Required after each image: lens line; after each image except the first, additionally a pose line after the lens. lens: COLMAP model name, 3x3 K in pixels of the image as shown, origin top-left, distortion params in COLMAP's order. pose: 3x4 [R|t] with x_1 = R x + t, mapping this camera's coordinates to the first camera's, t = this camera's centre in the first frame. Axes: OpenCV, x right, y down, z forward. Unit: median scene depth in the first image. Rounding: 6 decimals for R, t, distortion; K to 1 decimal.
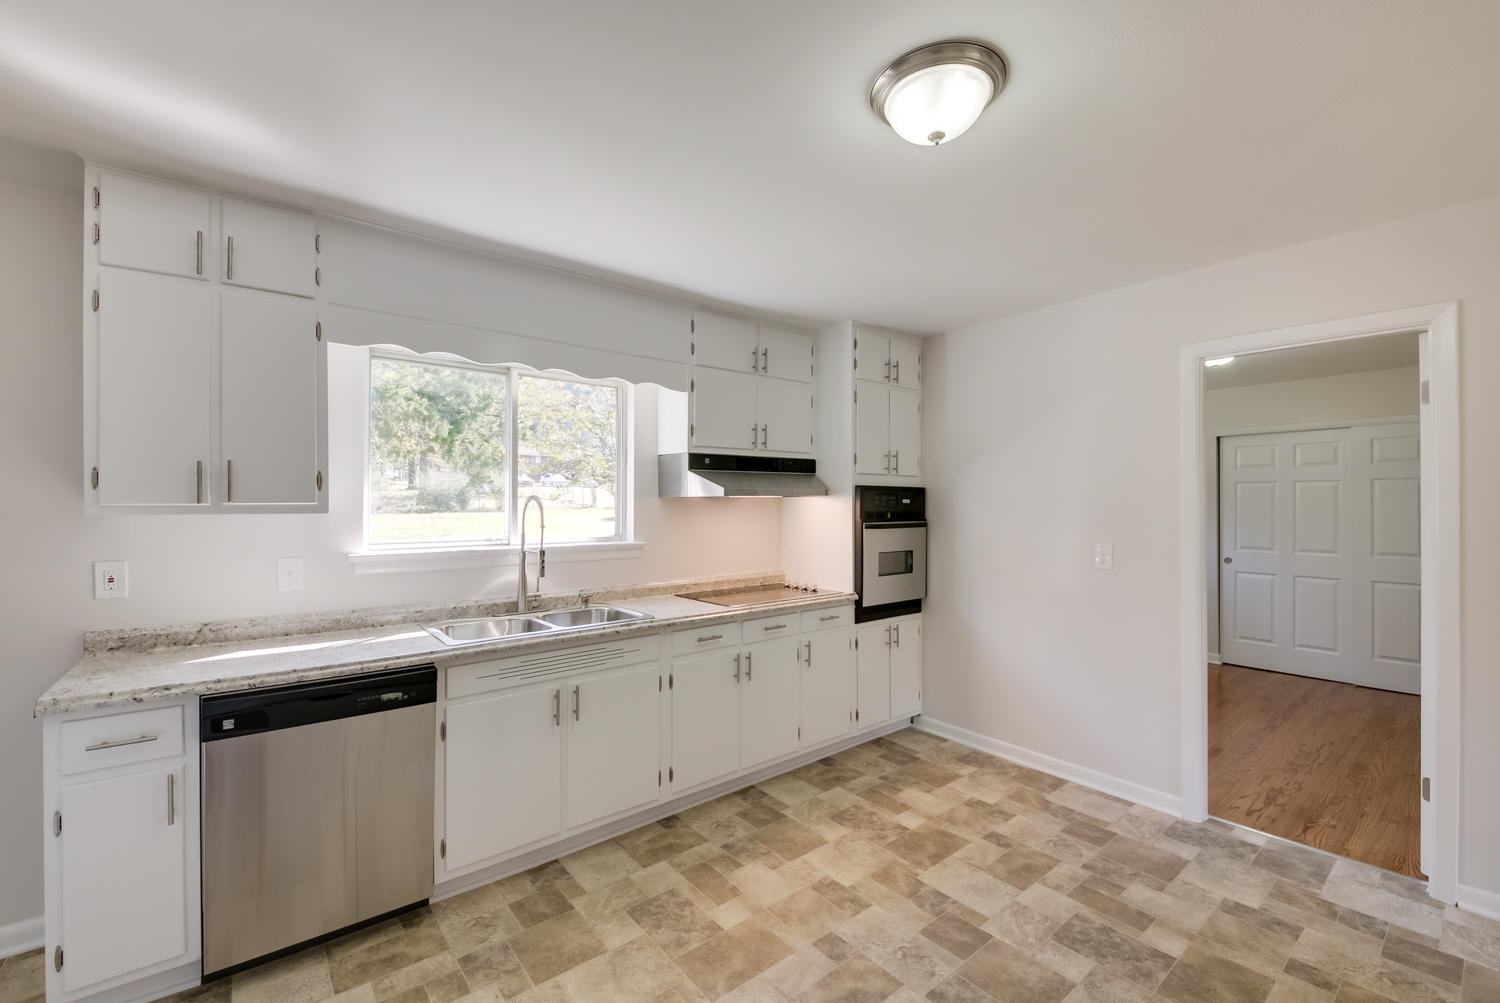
lens RADIAL K [[619.9, 0, 752.4], [0, 619.9, 495.0], [0, 0, 1]] dist [0.019896, -0.009710]
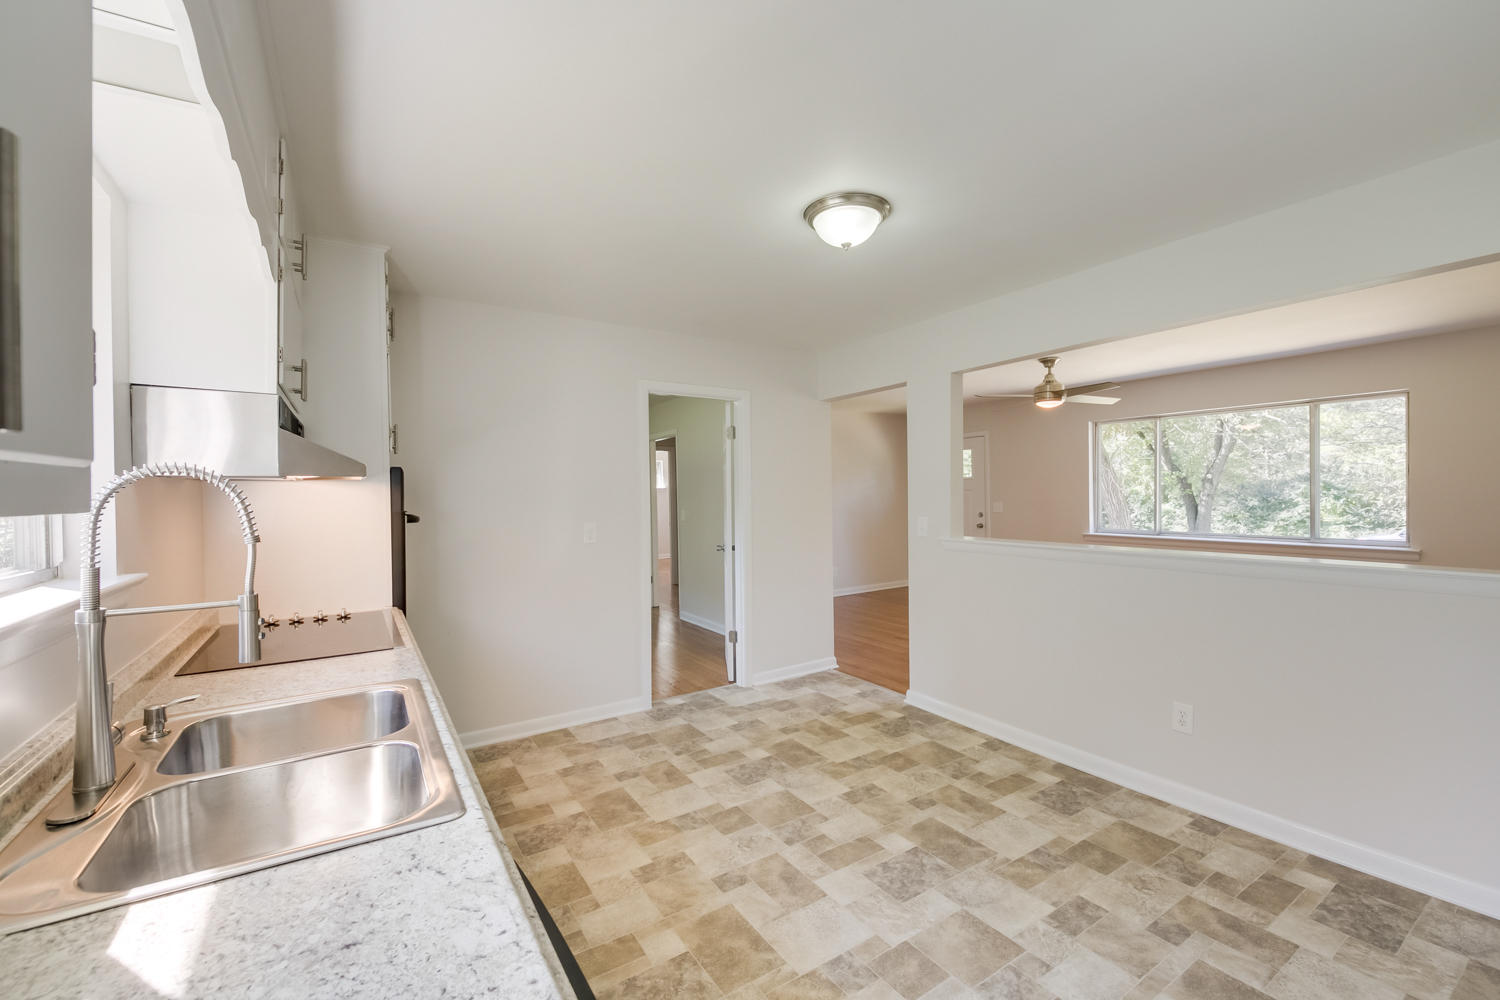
lens RADIAL K [[619.9, 0, 752.4], [0, 619.9, 493.5], [0, 0, 1]] dist [0.019896, -0.009710]
pose [[0.115071, -0.000314, 0.993357, -0.640339], [-0.004218, 0.999991, 0.000805, 0.016948], [-0.993348, -0.004283, 0.115068, 0.545369]]
